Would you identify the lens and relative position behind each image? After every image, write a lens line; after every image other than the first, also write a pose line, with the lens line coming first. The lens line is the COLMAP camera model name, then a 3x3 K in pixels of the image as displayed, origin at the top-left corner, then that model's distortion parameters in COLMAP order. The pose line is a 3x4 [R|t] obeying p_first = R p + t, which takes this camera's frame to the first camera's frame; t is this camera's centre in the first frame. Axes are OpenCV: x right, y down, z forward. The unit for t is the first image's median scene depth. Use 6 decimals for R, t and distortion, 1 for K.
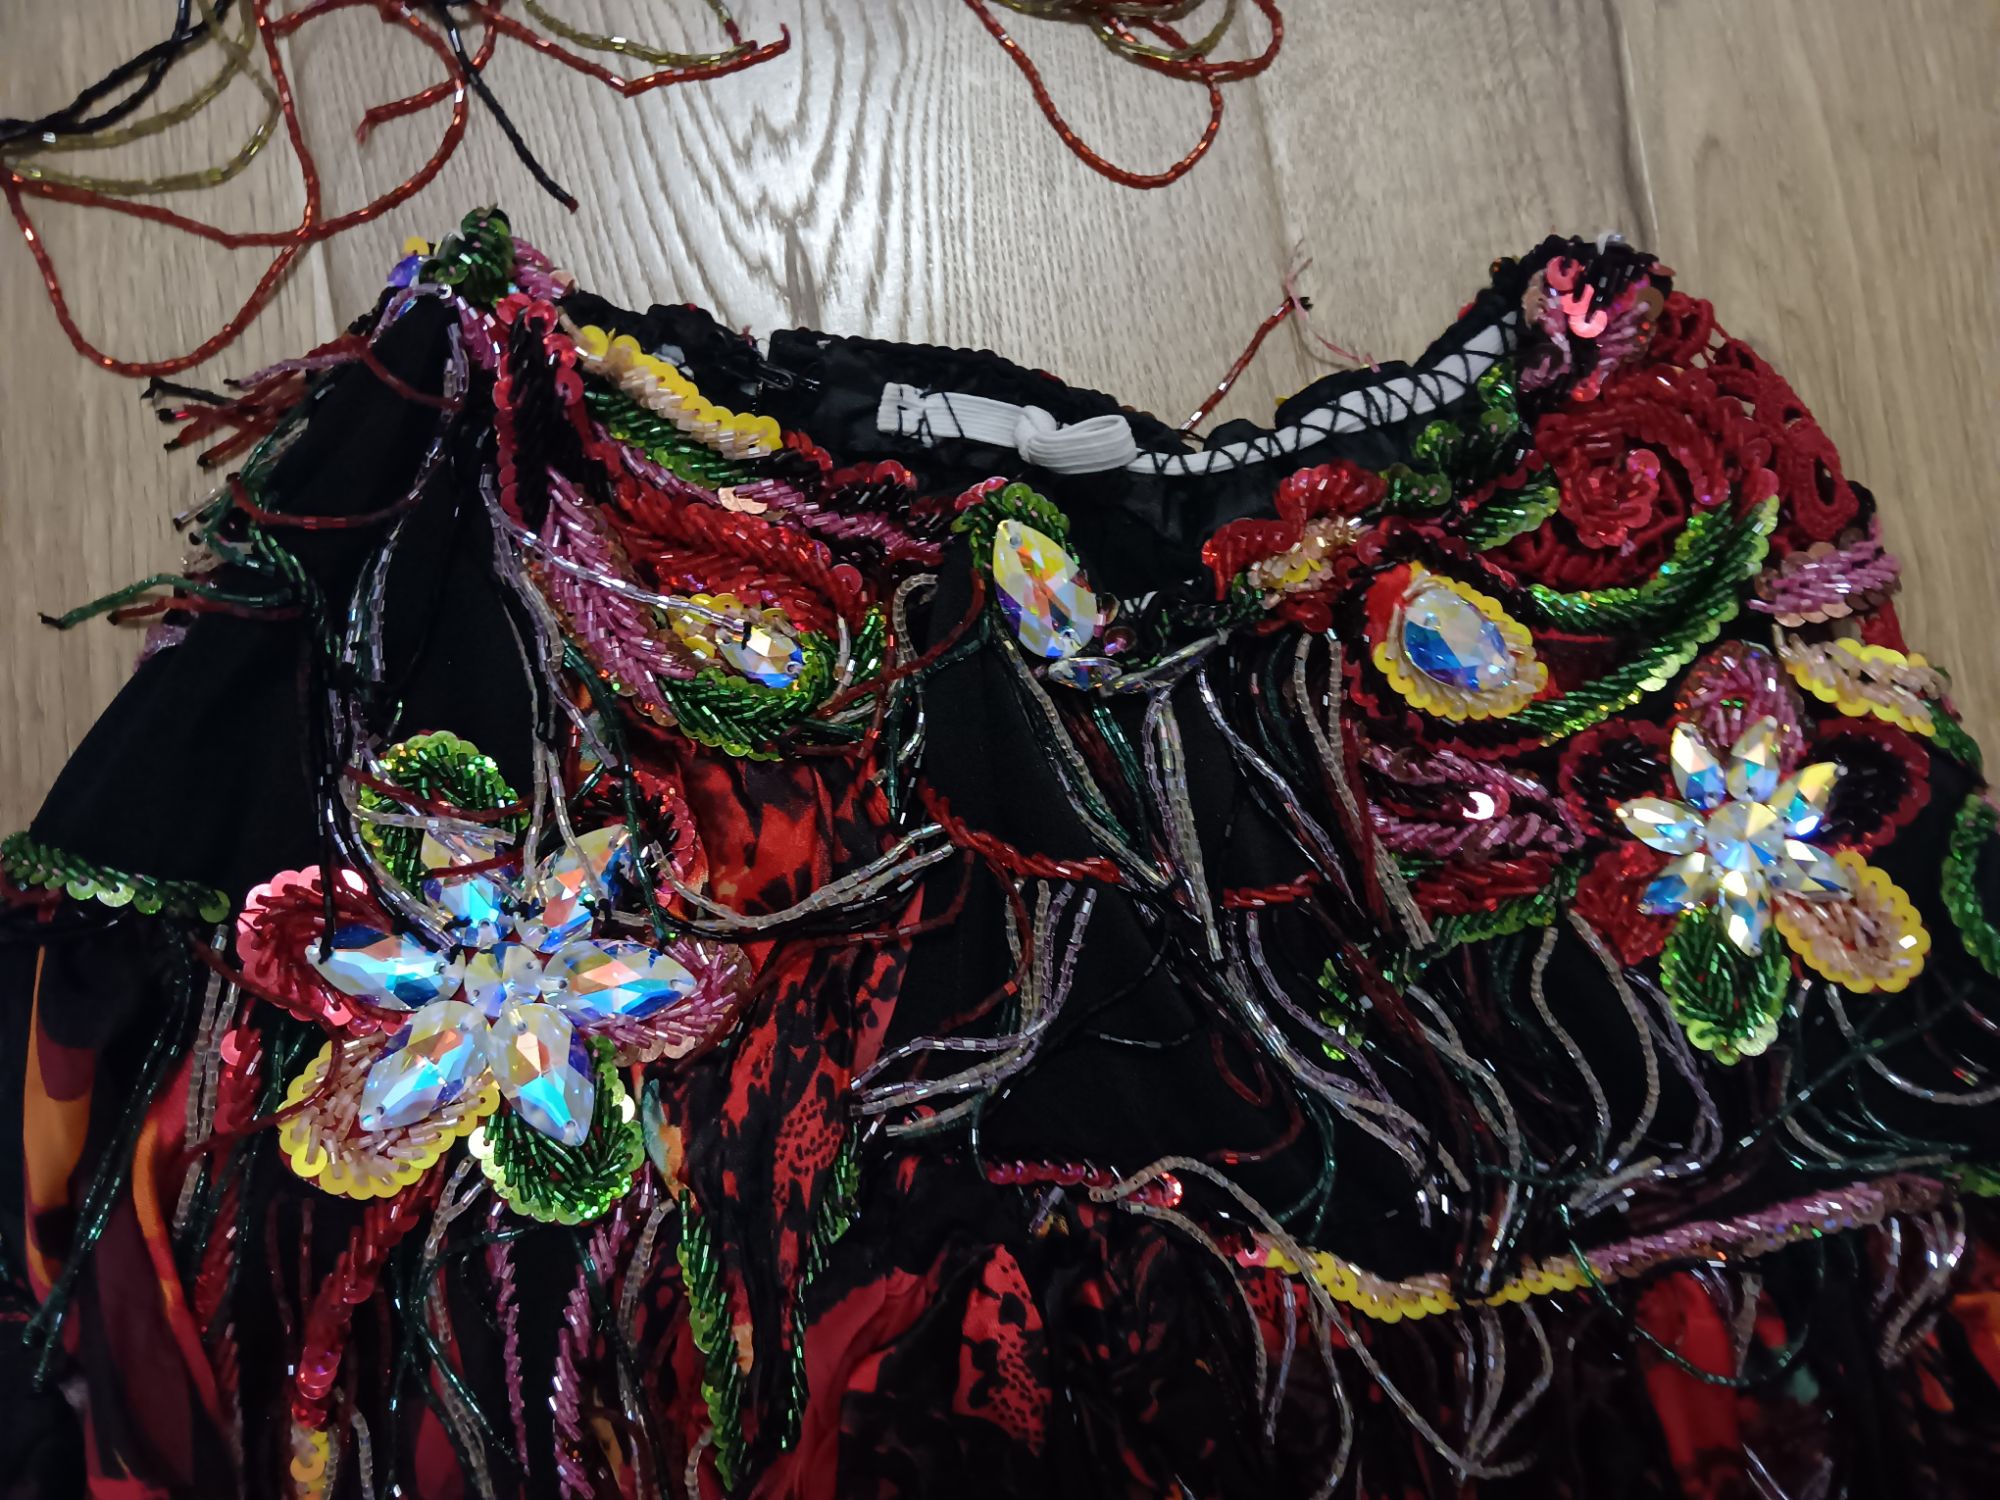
lens RADIAL K [[1511.2, 0, 997.5], [0, 1511.2, 753.1], [0, 0, 1]] dist [-0.009686, -0.006742]
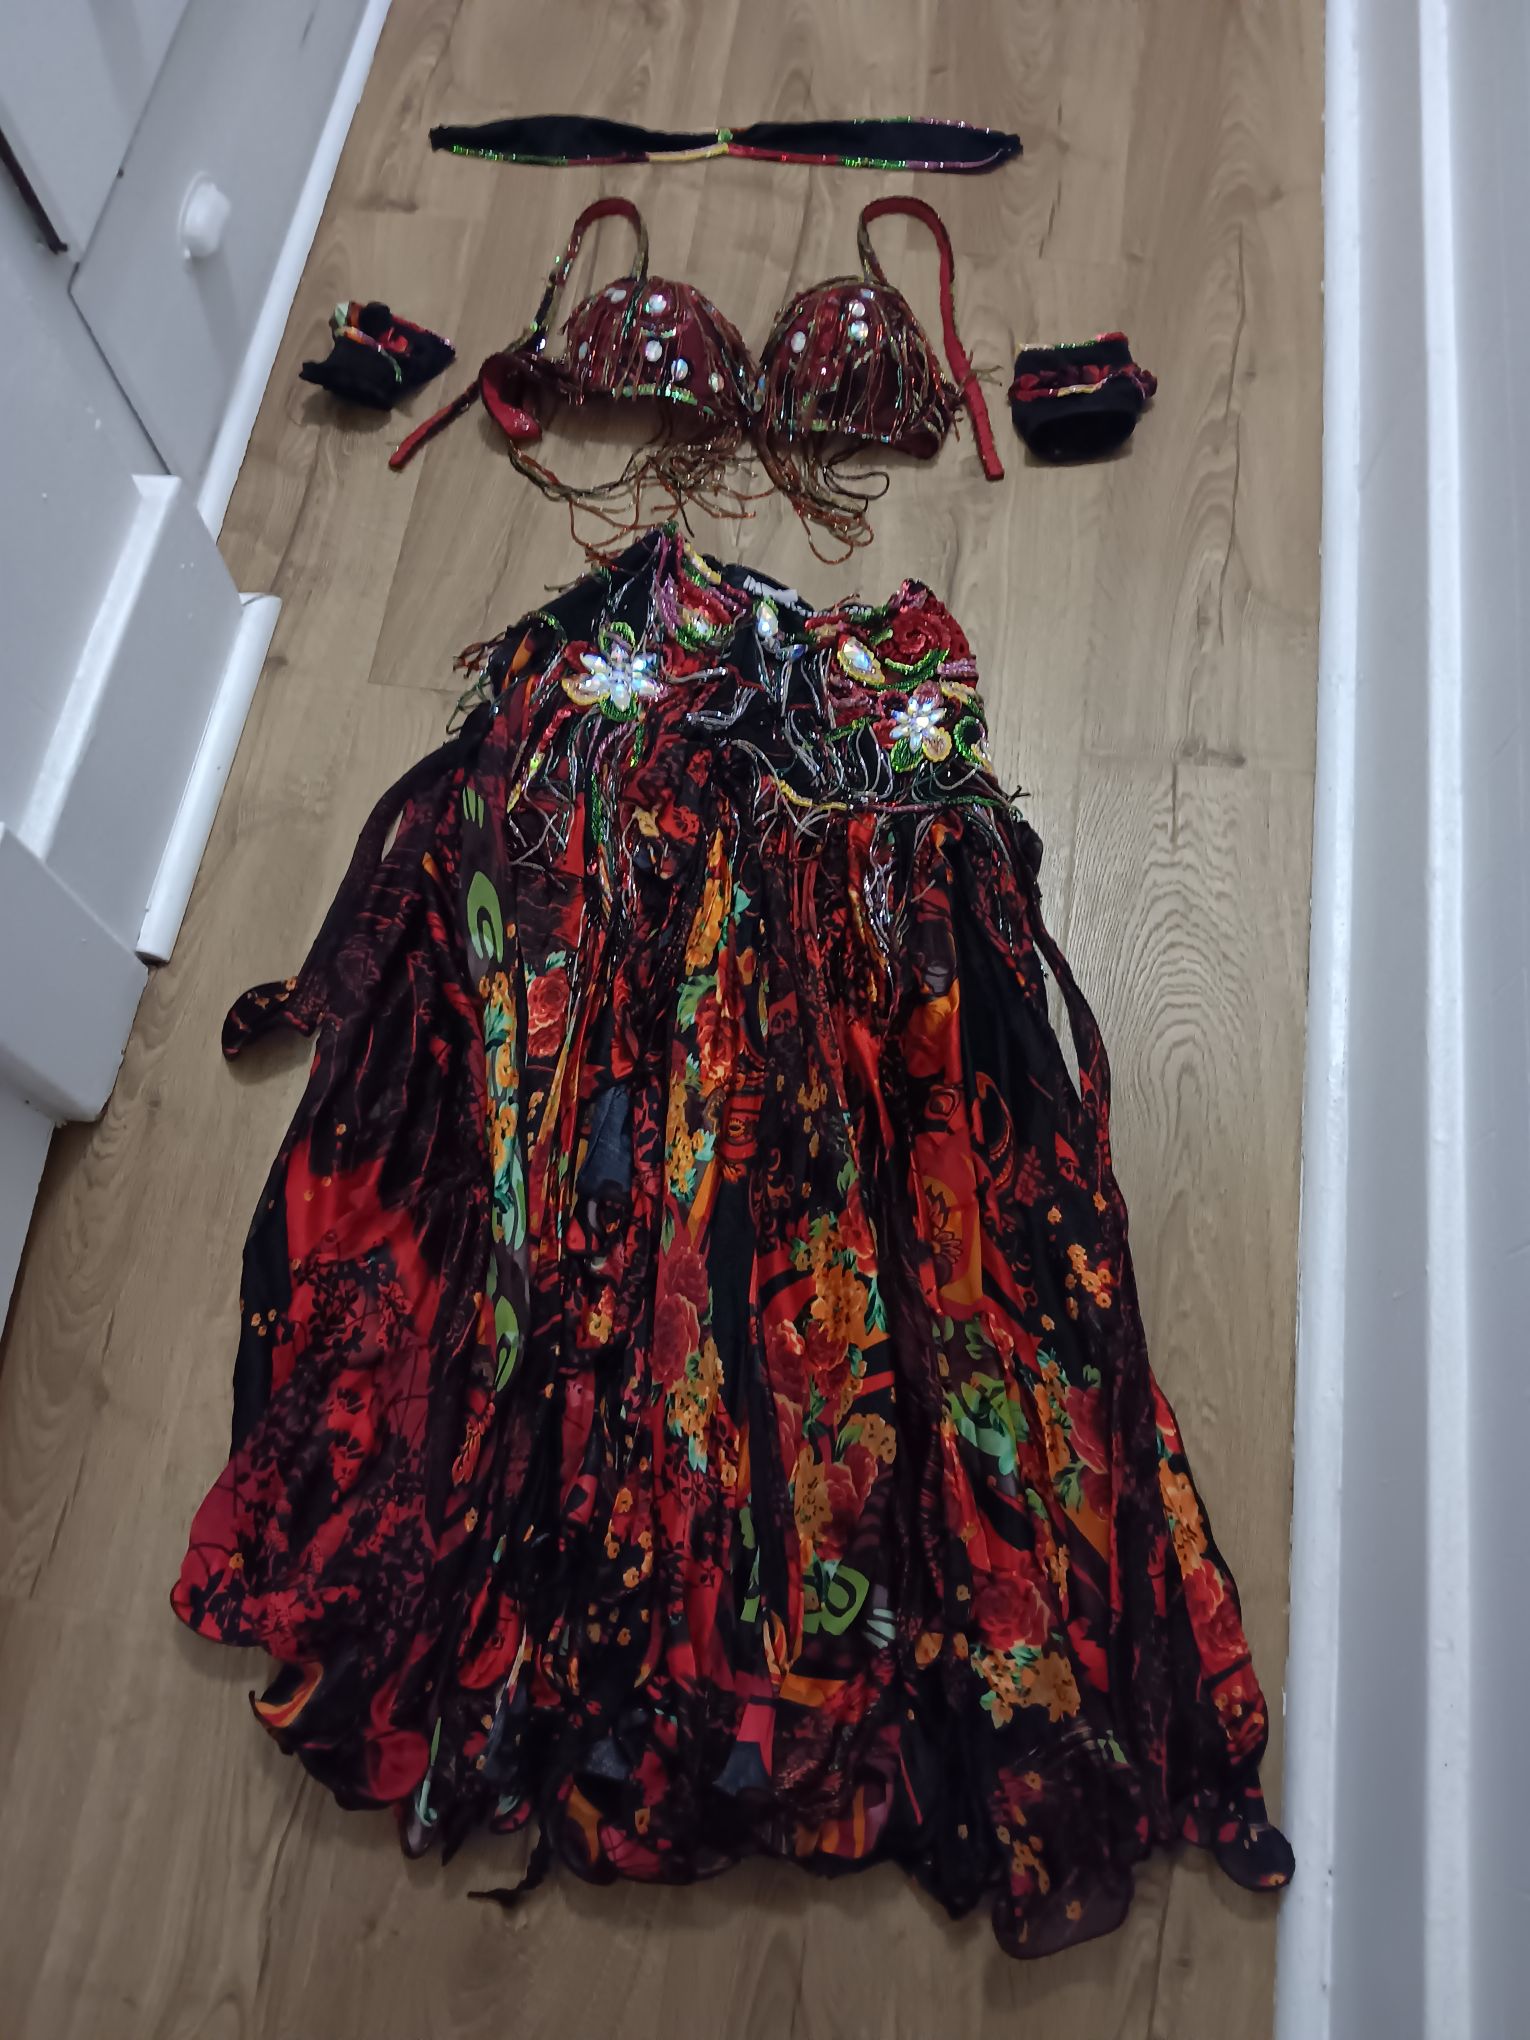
lens RADIAL K [[1541.4, 0, 766.6], [0, 1541.4, 1021.0], [0, 0, 1]] dist [-0.009686, -0.006742]
pose [[0.945900, 0.259527, -0.194726, 1.135127], [-0.308128, 0.906528, -0.288554, 2.106767], [0.101637, 0.332944, 0.937453, -2.632195]]
